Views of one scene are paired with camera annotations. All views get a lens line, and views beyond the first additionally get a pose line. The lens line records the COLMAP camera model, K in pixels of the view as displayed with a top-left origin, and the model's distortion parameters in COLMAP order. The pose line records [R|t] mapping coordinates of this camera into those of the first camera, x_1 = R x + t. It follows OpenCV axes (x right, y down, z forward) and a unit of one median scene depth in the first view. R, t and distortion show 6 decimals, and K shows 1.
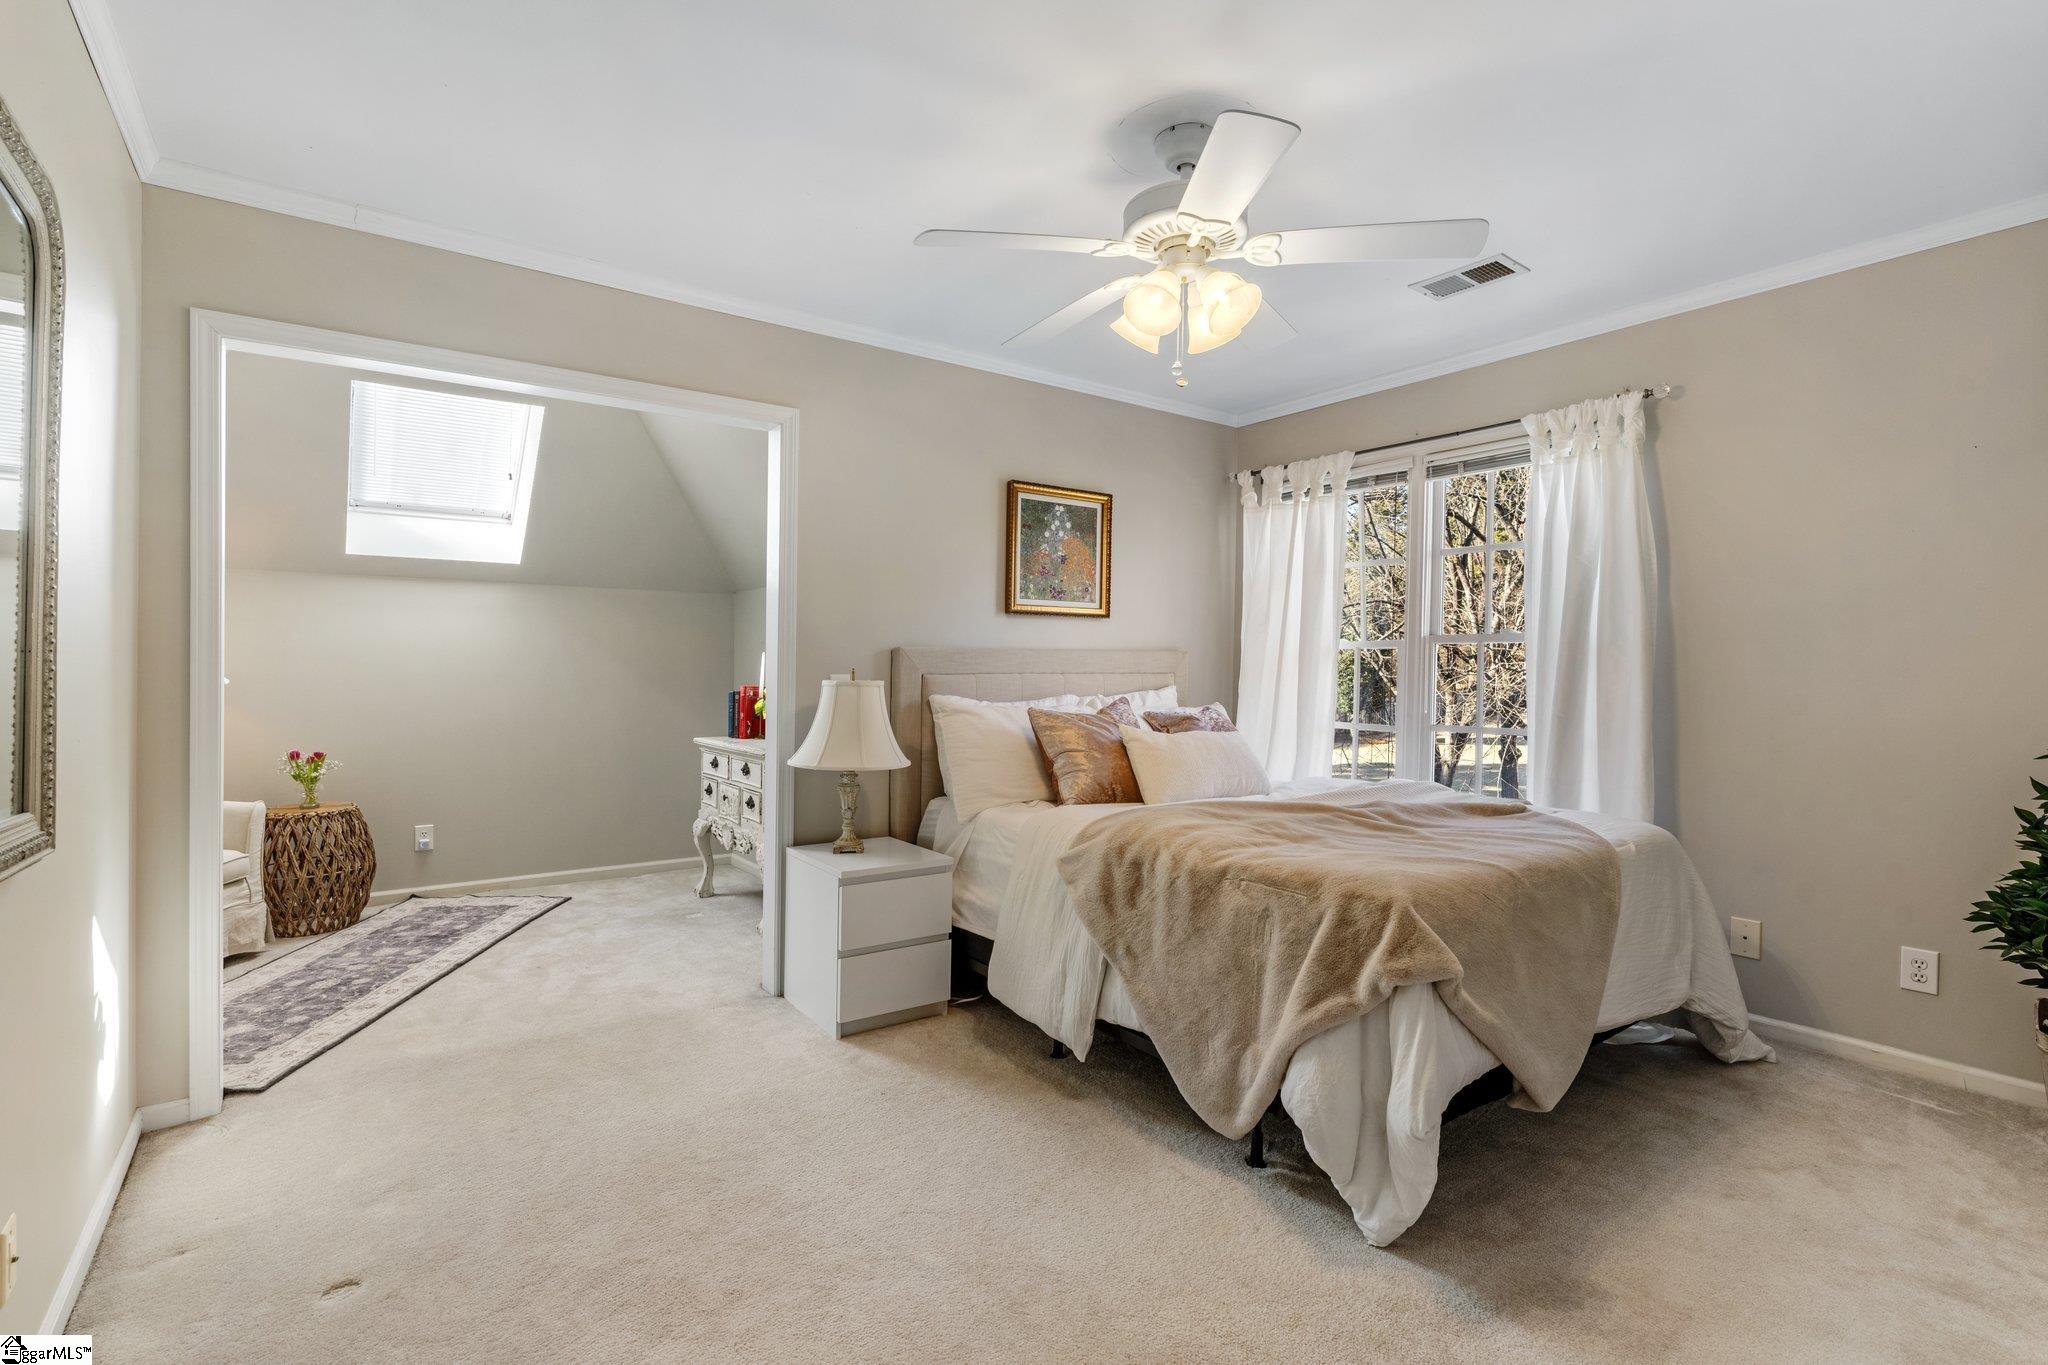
lens RADIAL K [[967.3, 0, 1024.0], [0, 967.3, 682.5], [0, 0, 1]] dist [-0.001215, -0.000492]
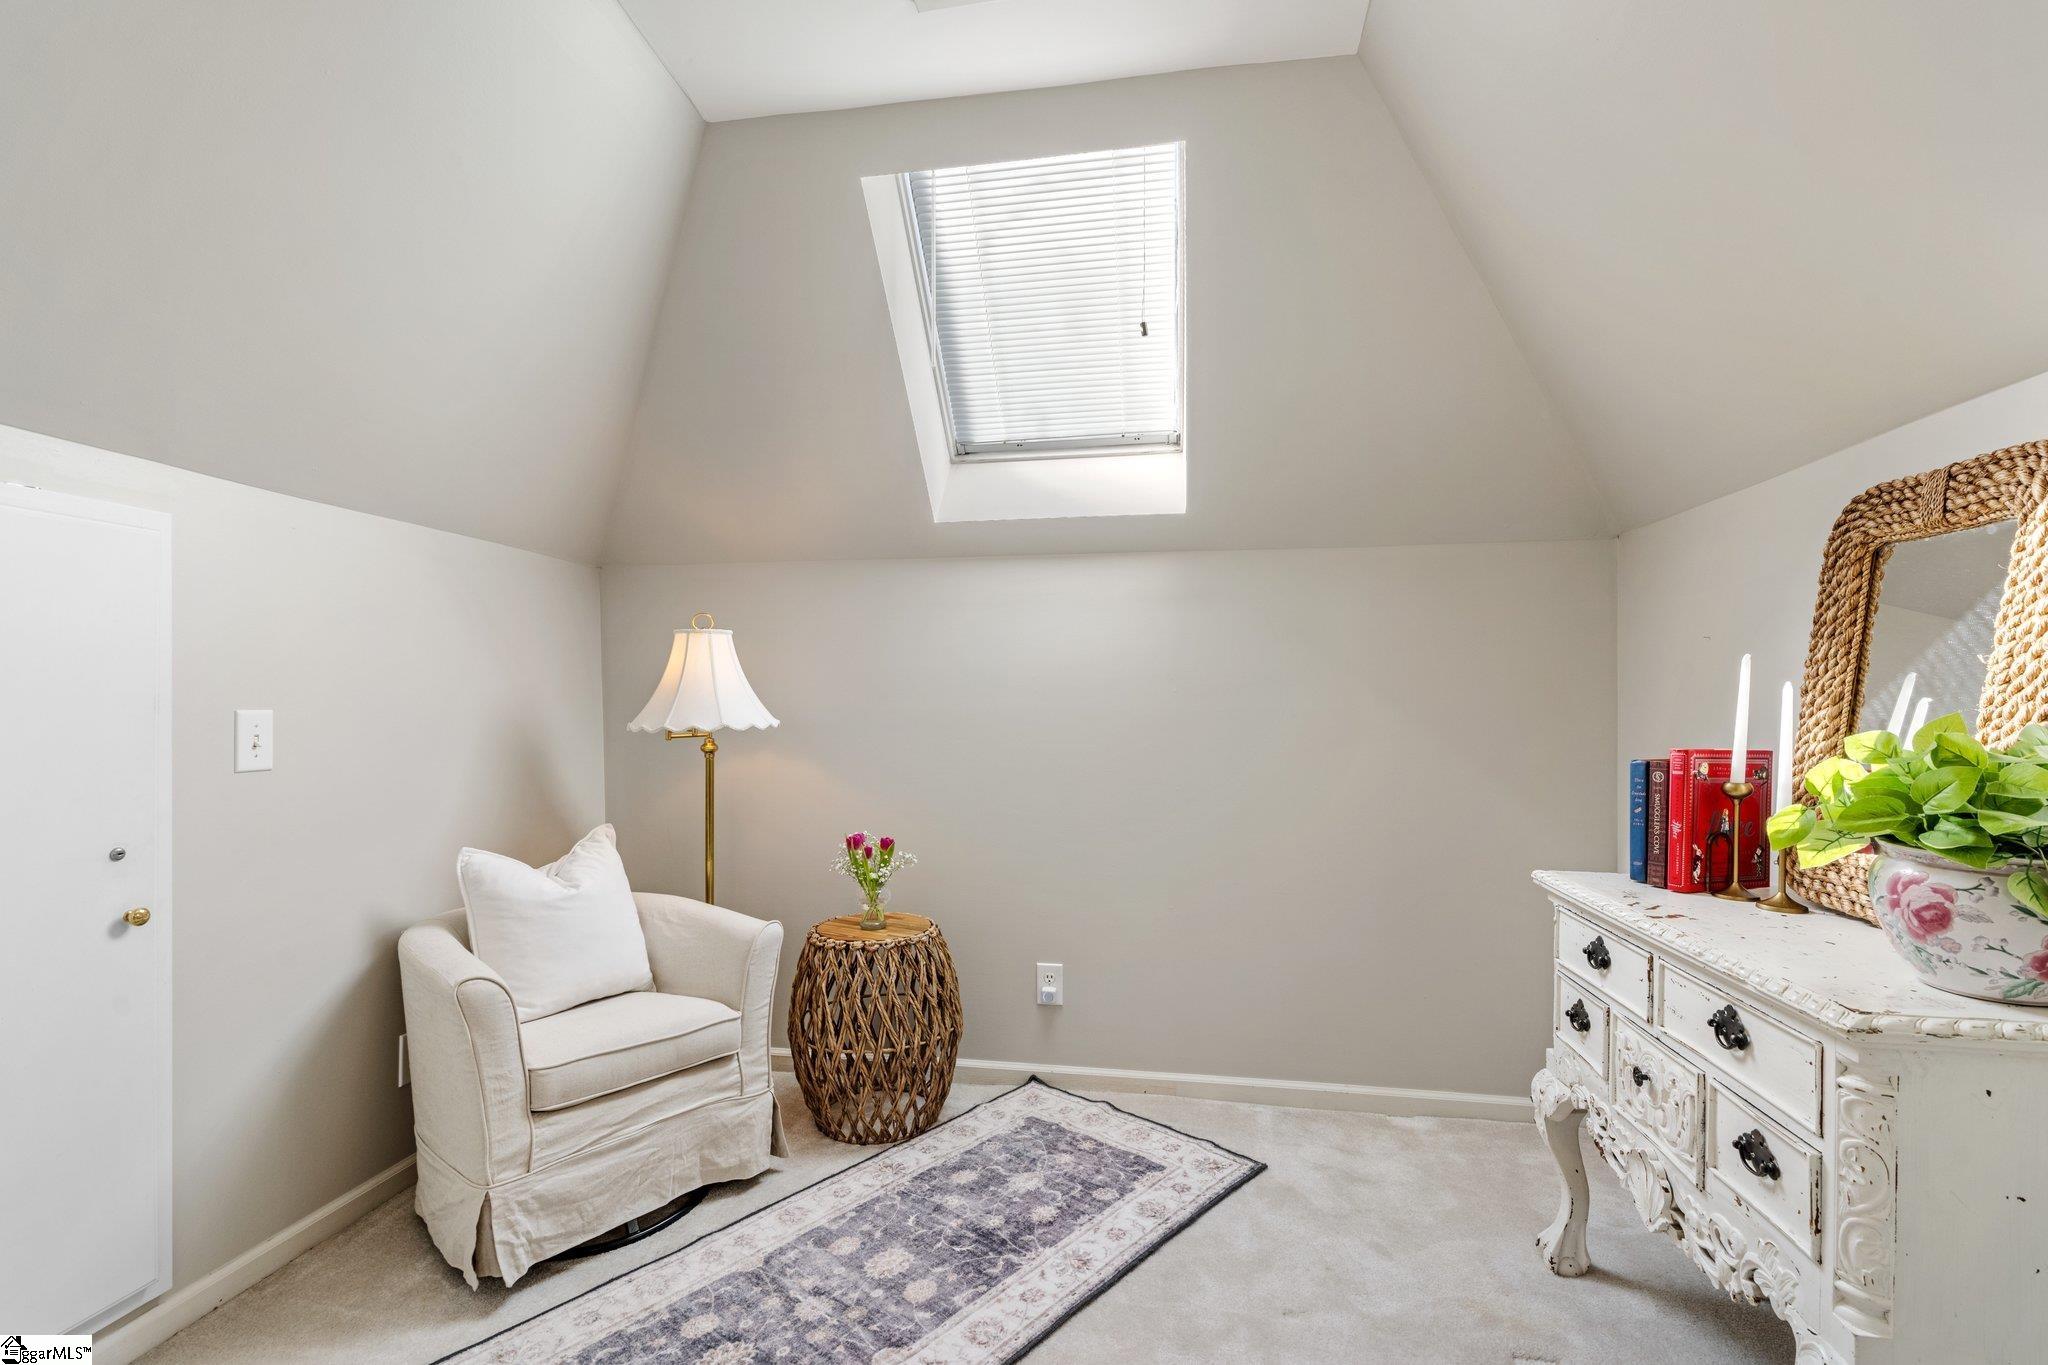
lens RADIAL K [[934.8, 0, 1020.2], [0, 934.8, 689.1], [0, 0, 1]] dist [-0.000545, -0.000007]
pose [[0.694340, -0.015397, -0.719483, -0.233112], [-0.007163, 0.999574, -0.028303, -0.007922], [0.719612, 0.024806, 0.693933, 0.640518]]
